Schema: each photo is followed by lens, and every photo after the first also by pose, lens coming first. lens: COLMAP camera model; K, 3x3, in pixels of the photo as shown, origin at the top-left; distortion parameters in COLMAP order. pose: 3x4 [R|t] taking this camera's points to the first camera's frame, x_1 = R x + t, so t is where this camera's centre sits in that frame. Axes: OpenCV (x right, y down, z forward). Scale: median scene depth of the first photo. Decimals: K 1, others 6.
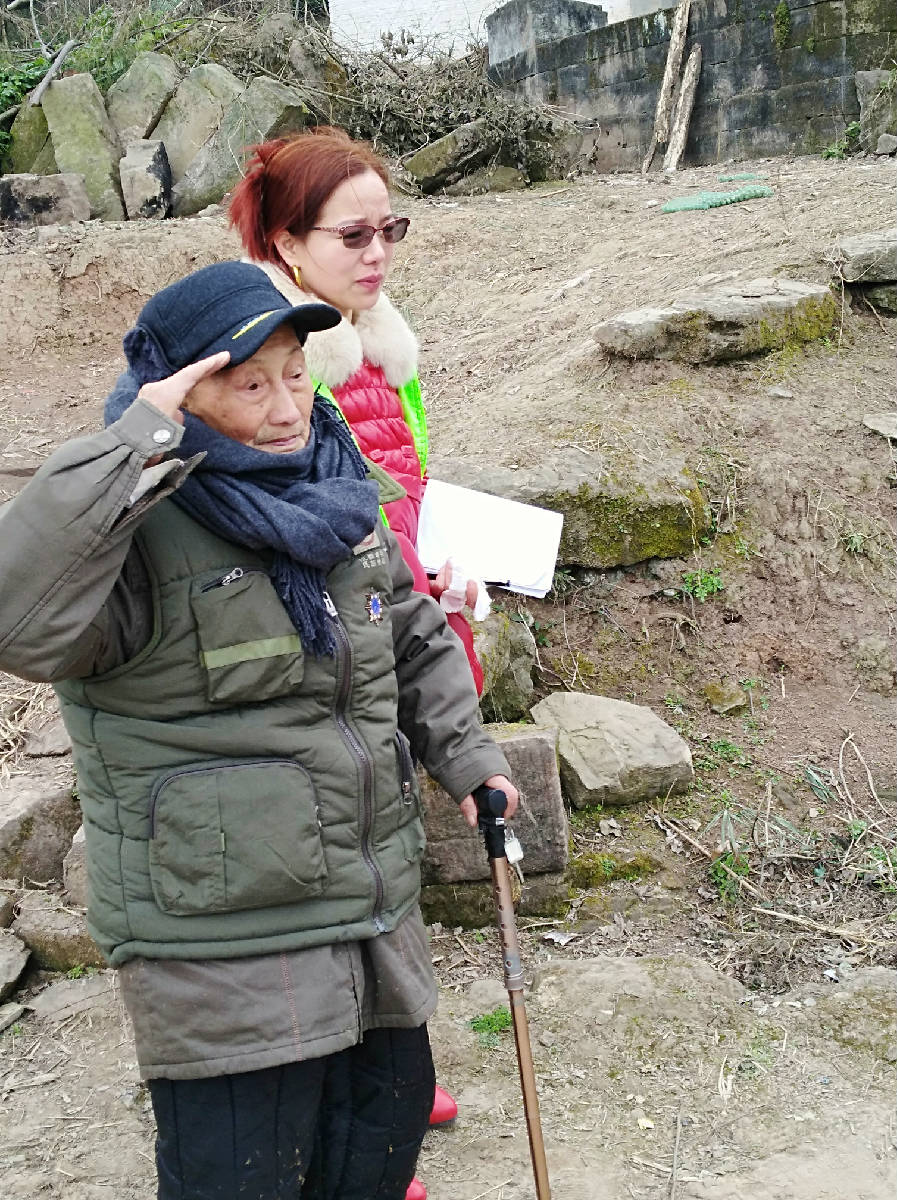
lens RADIAL K [[1609.9, 0, 441.2], [0, 1609.9, 605.1], [0, 0, 1]] dist [0.109164, -0.307361]
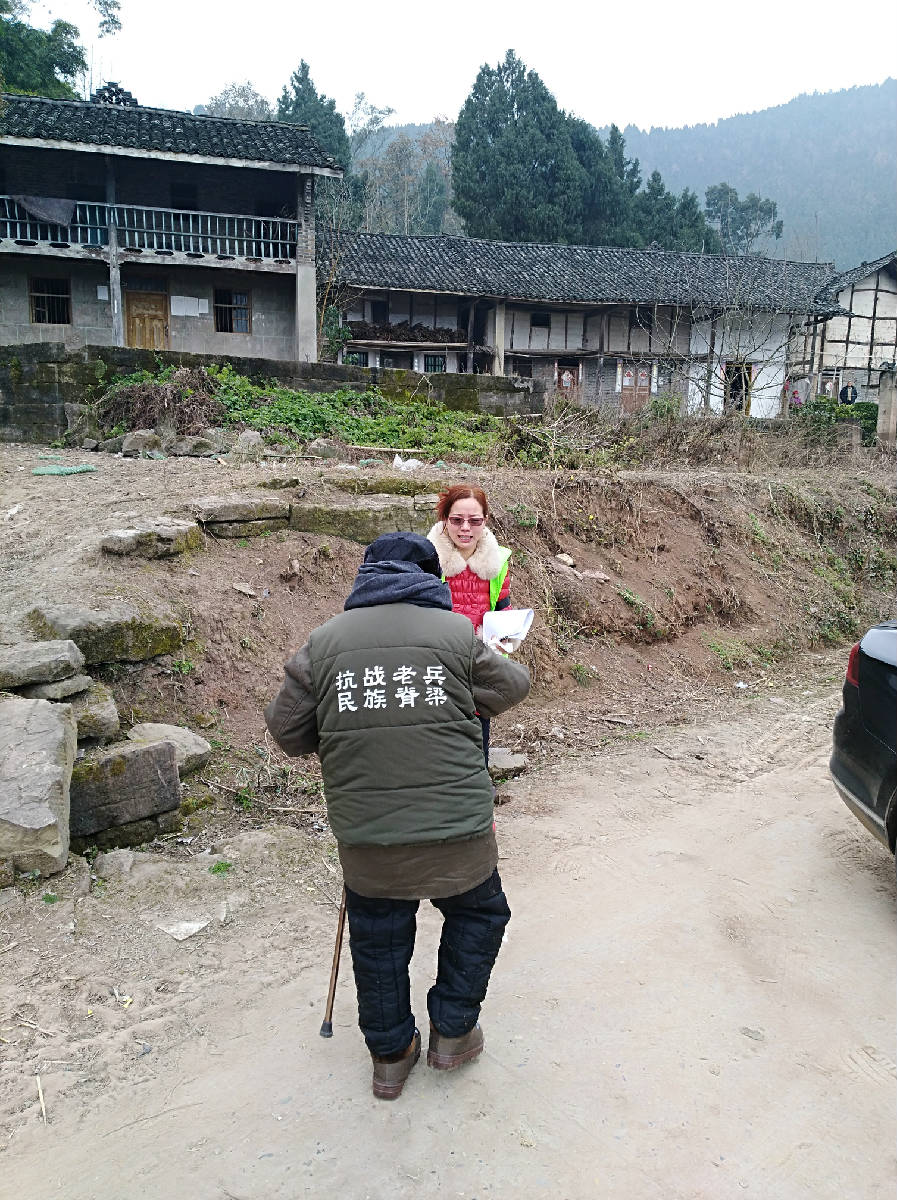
lens RADIAL K [[912.4, 0, 450.0], [0, 912.4, 607.3], [0, 0, 1]] dist [0.078772, -0.168335]
pose [[0.728467, -0.016900, 0.684873, -0.333572], [0.084685, 0.994250, -0.065541, 0.015160], [-0.679827, 0.105743, 0.725709, -0.058848]]
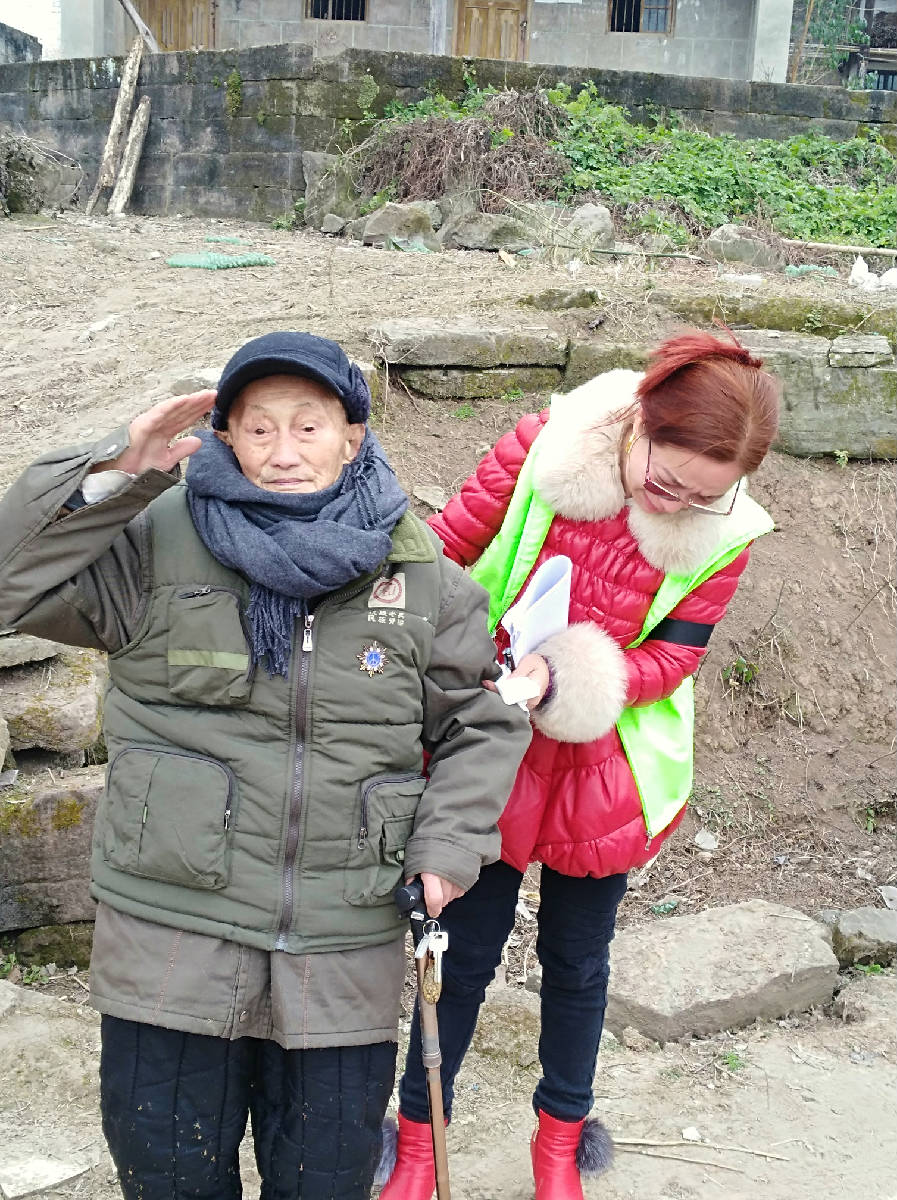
lens RADIAL K [[1620.3, 0, 448.5], [0, 1620.3, 600.0], [0, 0, 1]] dist [0.117437, -0.335673]
pose [[0.919138, 0.051632, 0.390537, -0.134569], [-0.039973, 0.998481, -0.037930, 0.000497], [-0.391902, 0.019252, 0.919805, -0.019329]]
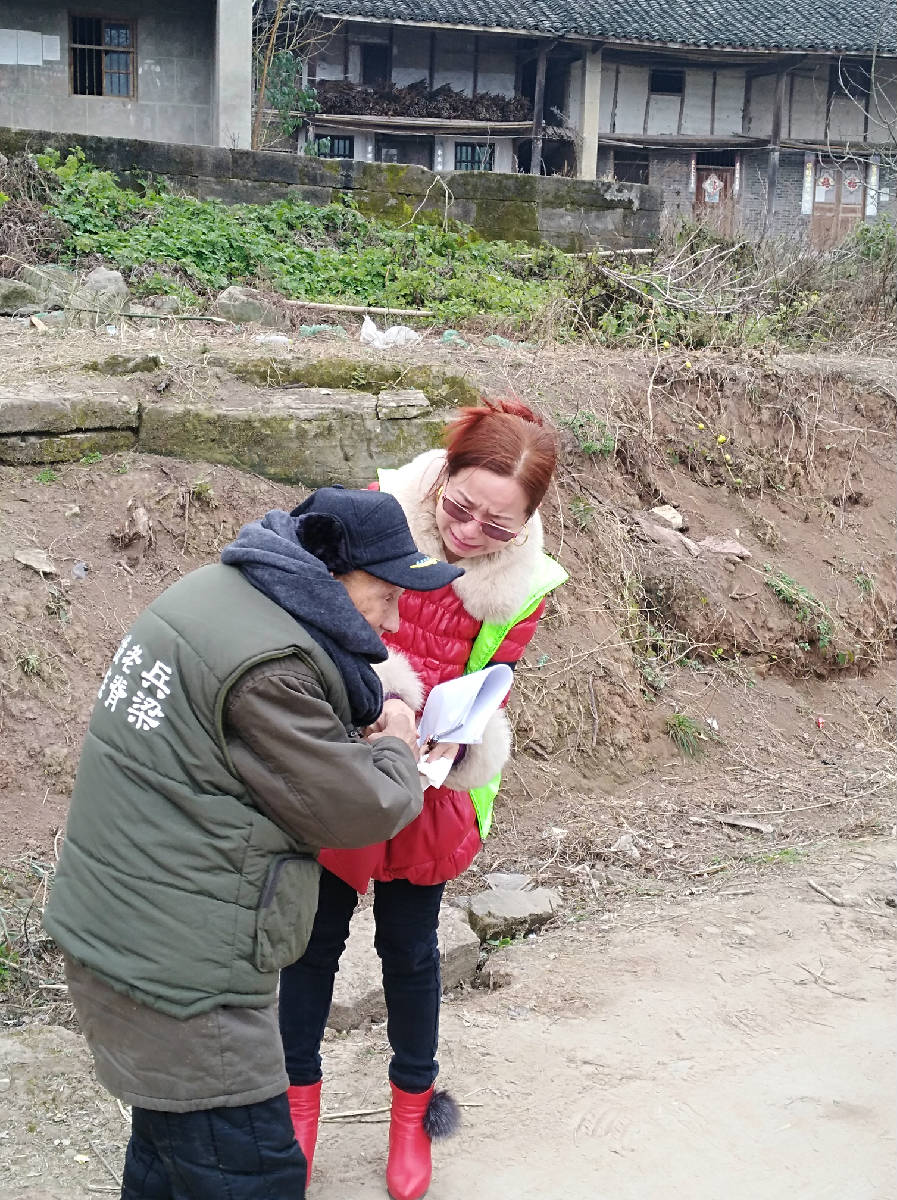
lens RADIAL K [[1620.3, 0, 448.5], [0, 1620.3, 600.0], [0, 0, 1]] dist [0.117437, -0.335673]
pose [[0.752119, -0.002698, 0.659022, -0.243971], [0.061102, 0.995970, -0.065656, 0.008824], [-0.656189, 0.089648, 0.749253, -0.041920]]
